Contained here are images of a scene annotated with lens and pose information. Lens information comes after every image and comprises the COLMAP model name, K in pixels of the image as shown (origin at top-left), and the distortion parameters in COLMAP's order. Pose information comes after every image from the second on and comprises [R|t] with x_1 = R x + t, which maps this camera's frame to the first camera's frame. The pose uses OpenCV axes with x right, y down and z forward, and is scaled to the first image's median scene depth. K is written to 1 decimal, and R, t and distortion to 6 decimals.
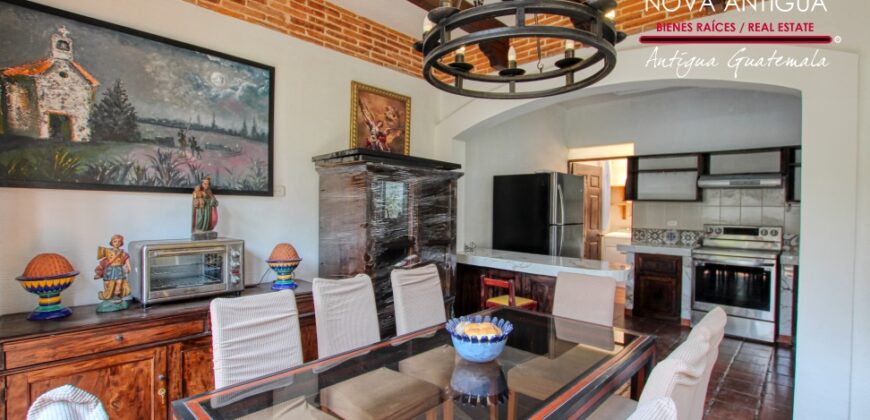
lens RADIAL K [[402.9, 0, 438.2], [0, 402.9, 211.5], [0, 0, 1]] dist [-0.037043, 0.005685]
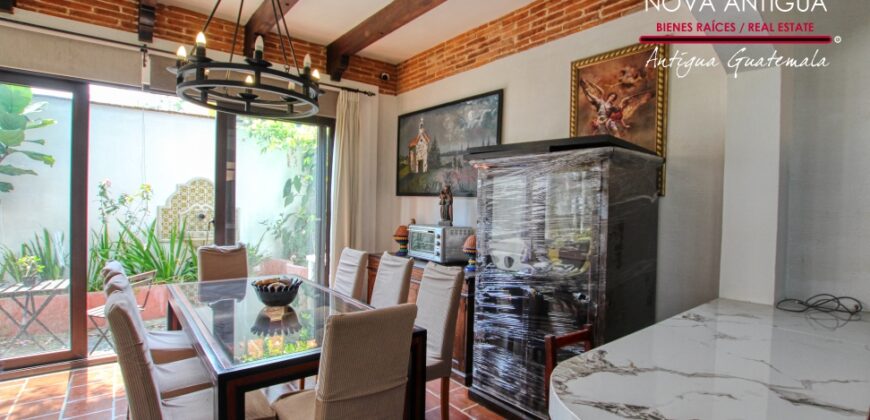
lens RADIAL K [[402.9, 0, 438.2], [0, 402.9, 211.5], [0, 0, 1]] dist [-0.037043, 0.005685]
pose [[-0.135819, 0.004592, -0.990723, 0.846867], [-0.033588, 0.999393, 0.009237, 0.000991], [0.990164, 0.034531, -0.135582, 1.035473]]
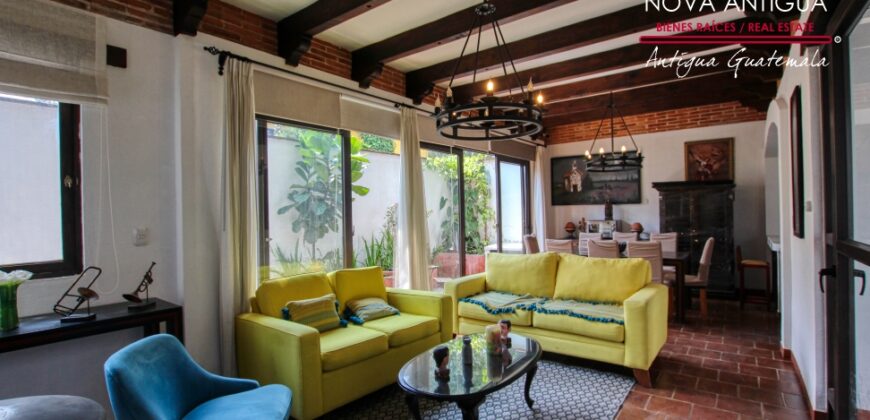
lens RADIAL K [[402.9, 0, 438.2], [0, 402.9, 211.5], [0, 0, 1]] dist [-0.037043, 0.005685]
pose [[0.106456, -0.014465, -0.994212, 1.944398], [0.014547, 0.999810, -0.012989, 0.023845], [0.994211, -0.013081, 0.106646, -0.499397]]
